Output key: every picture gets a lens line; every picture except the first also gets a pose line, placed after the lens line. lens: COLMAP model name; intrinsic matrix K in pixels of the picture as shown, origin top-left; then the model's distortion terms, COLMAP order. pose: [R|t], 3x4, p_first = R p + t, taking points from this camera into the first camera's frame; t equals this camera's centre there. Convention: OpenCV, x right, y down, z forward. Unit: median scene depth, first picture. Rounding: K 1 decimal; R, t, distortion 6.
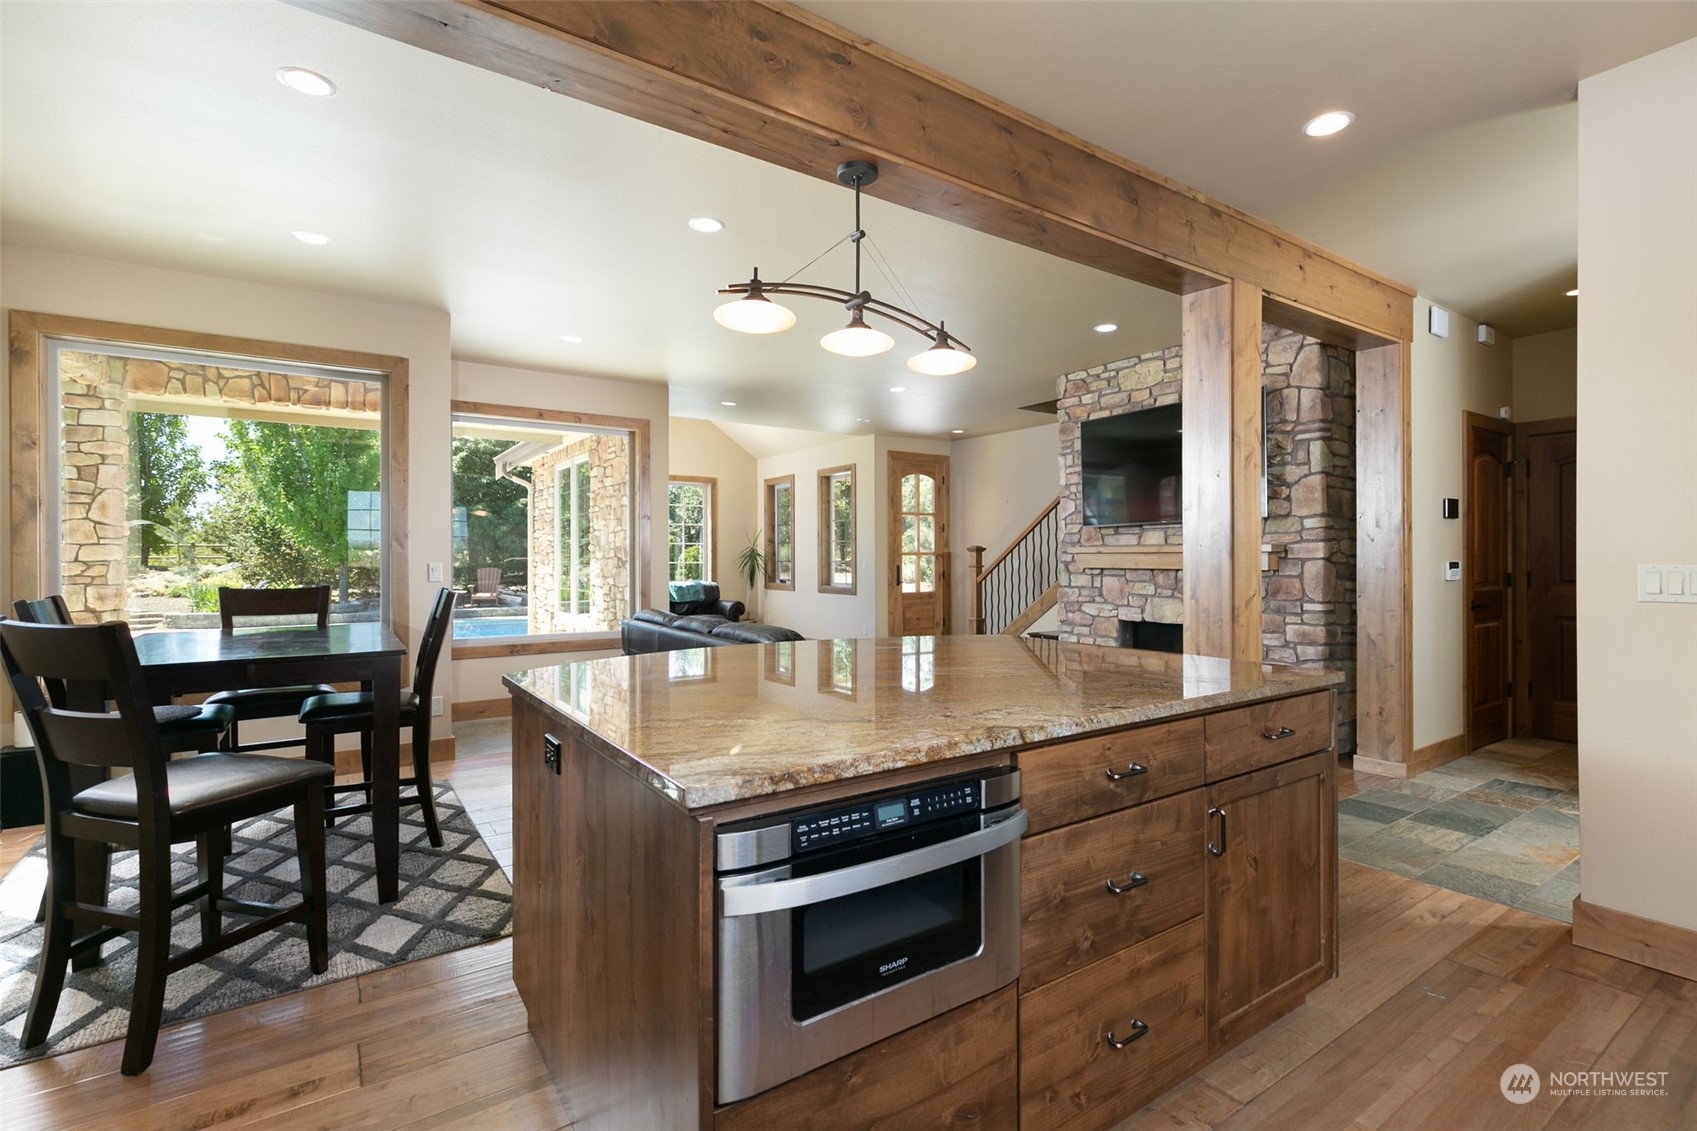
lens RADIAL K [[786.3, 0, 848.5], [0, 786.3, 565.5], [0, 0, 1]] dist [0.000101, -0.000129]
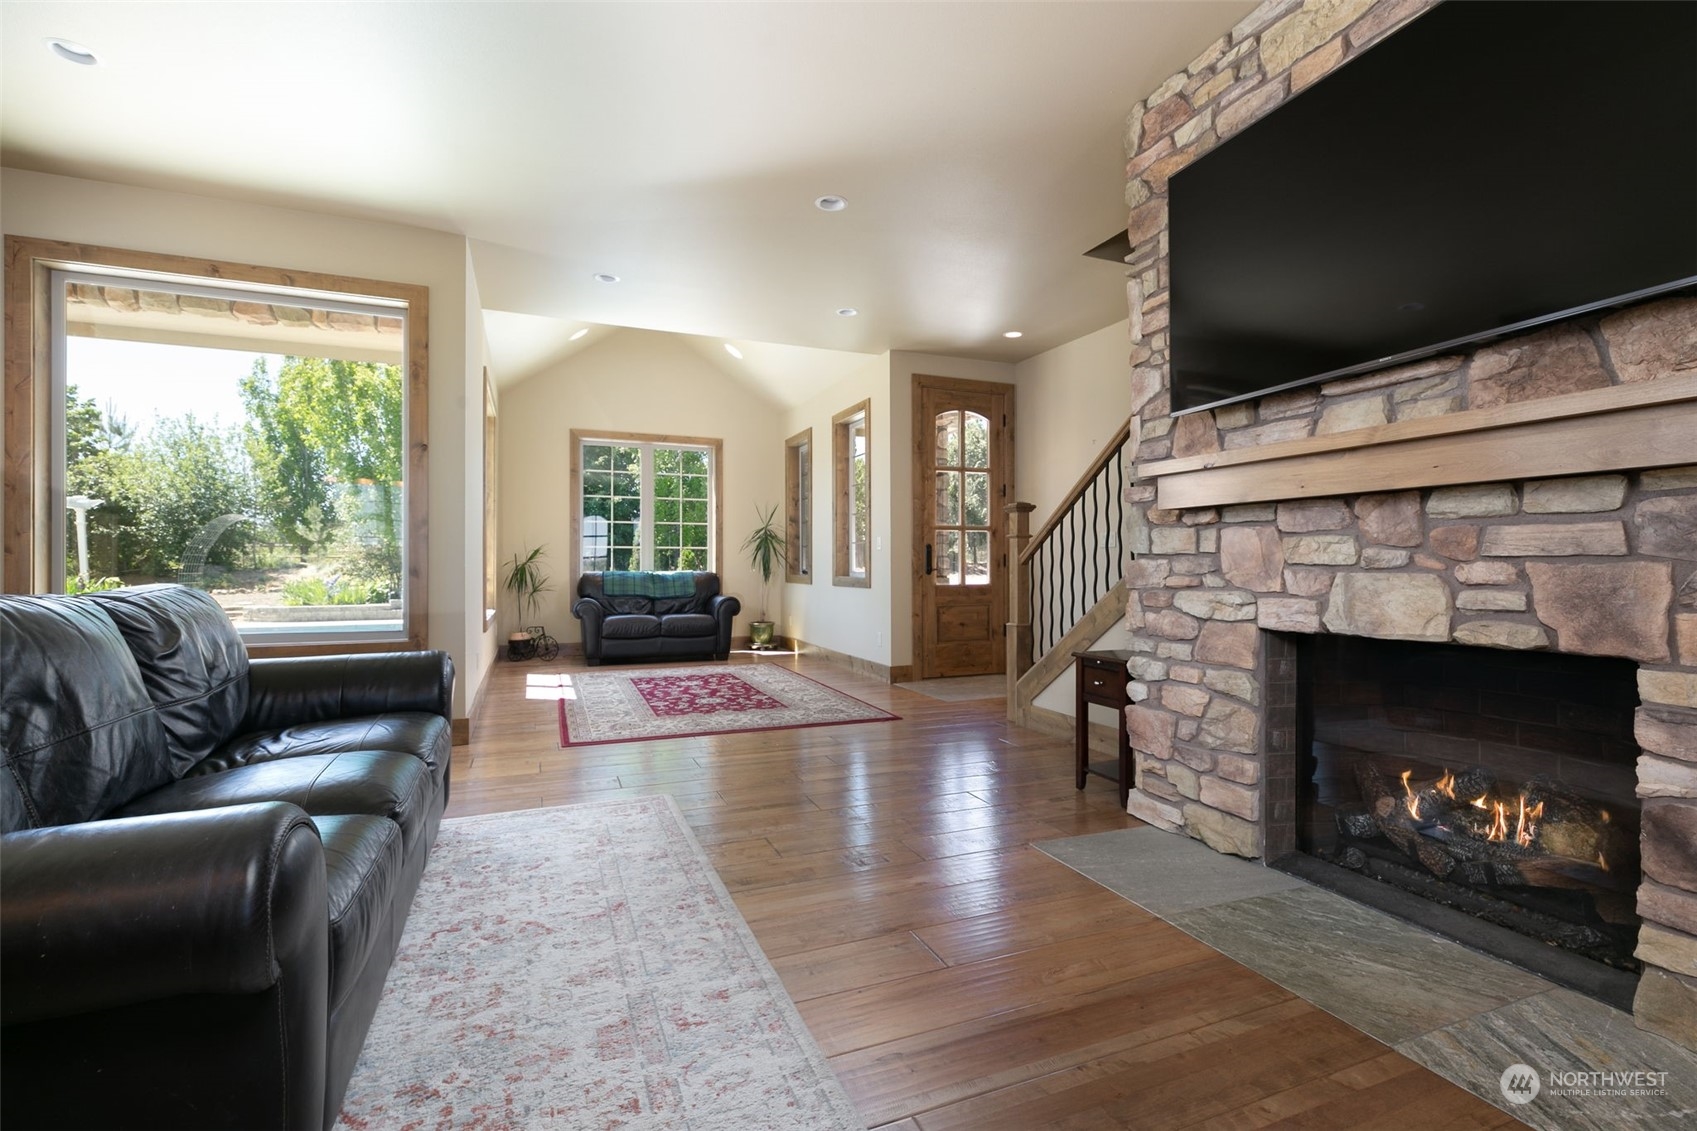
lens RADIAL K [[764.7, 0, 850.5], [0, 764.7, 568.8], [0, 0, 1]] dist [0.004744, -0.000383]
pose [[0.978581, 0.005193, -0.205796, 0.207464], [-0.006774, 0.999953, -0.006979, 0.040332], [0.205750, 0.008223, 0.978570, 0.537770]]
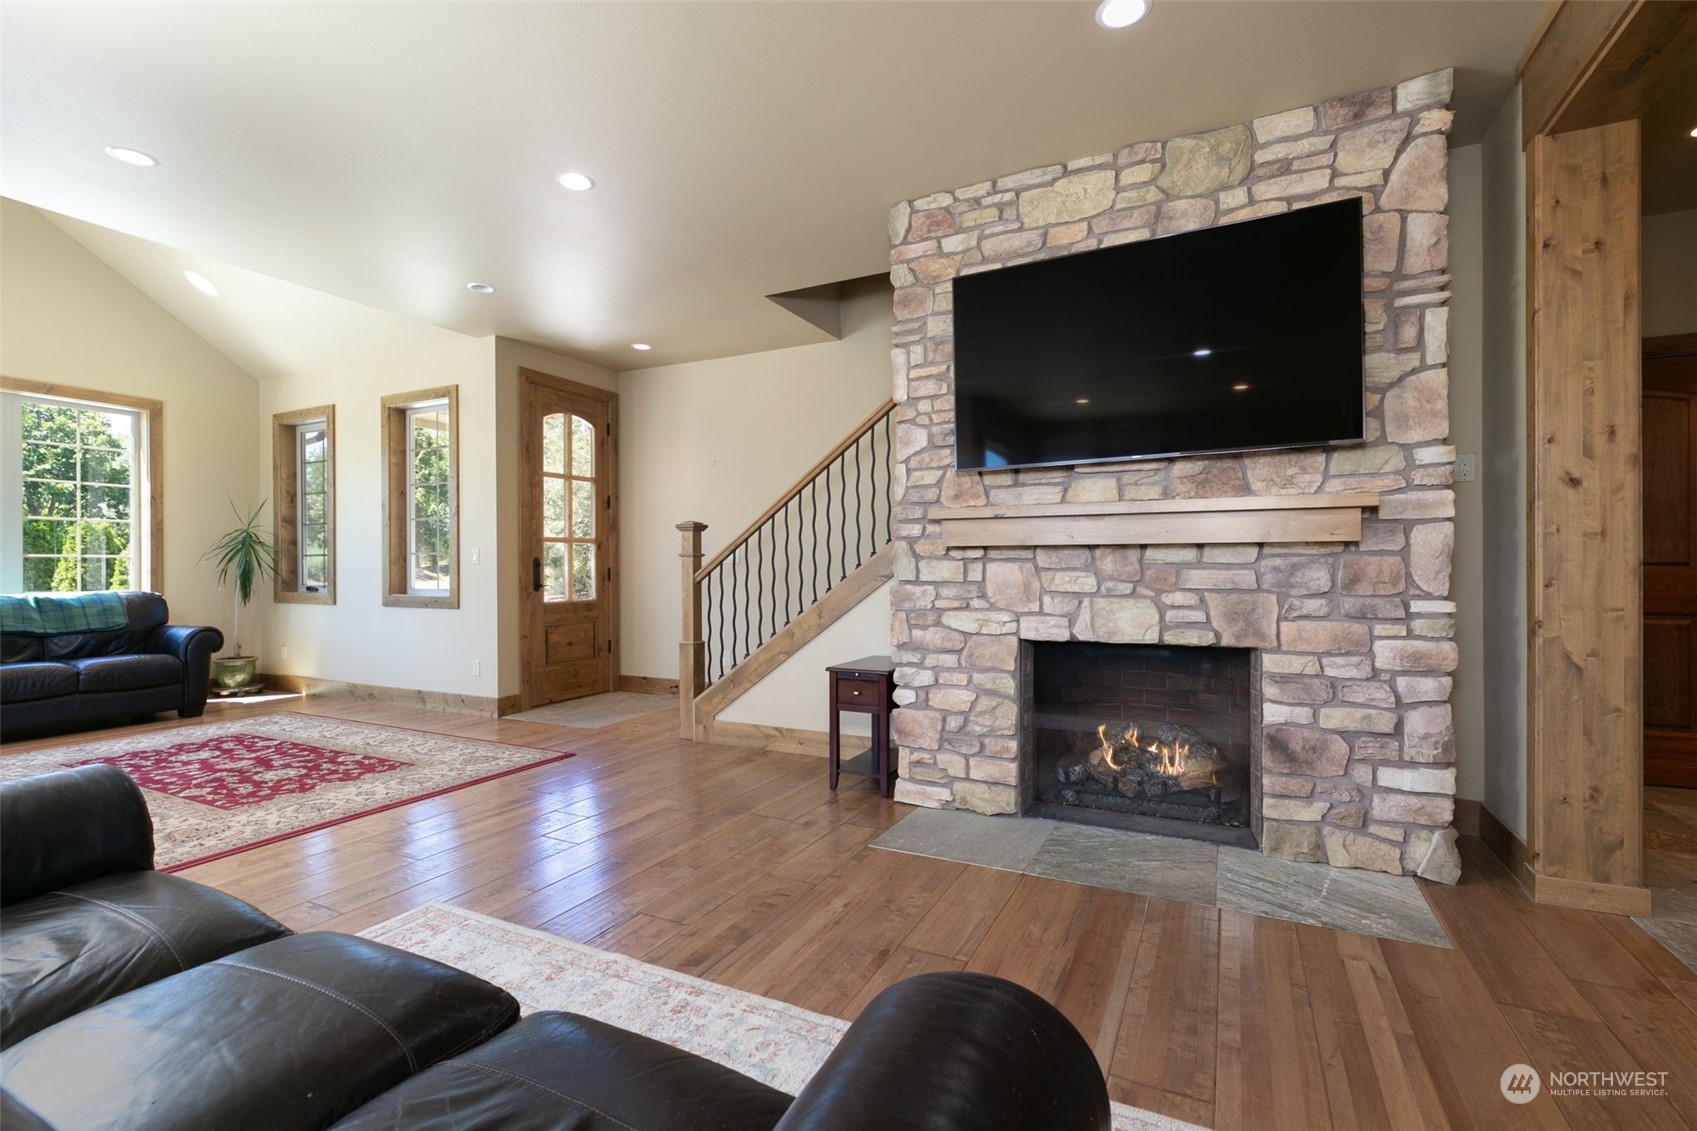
lens RADIAL K [[764.7, 0, 850.5], [0, 764.7, 568.8], [0, 0, 1]] dist [0.004744, -0.000383]
pose [[0.871464, -0.000365, 0.490460, -0.025749], [0.004914, 0.999956, -0.007987, 0.022113], [-0.490435, 0.009371, 0.871427, 0.567988]]
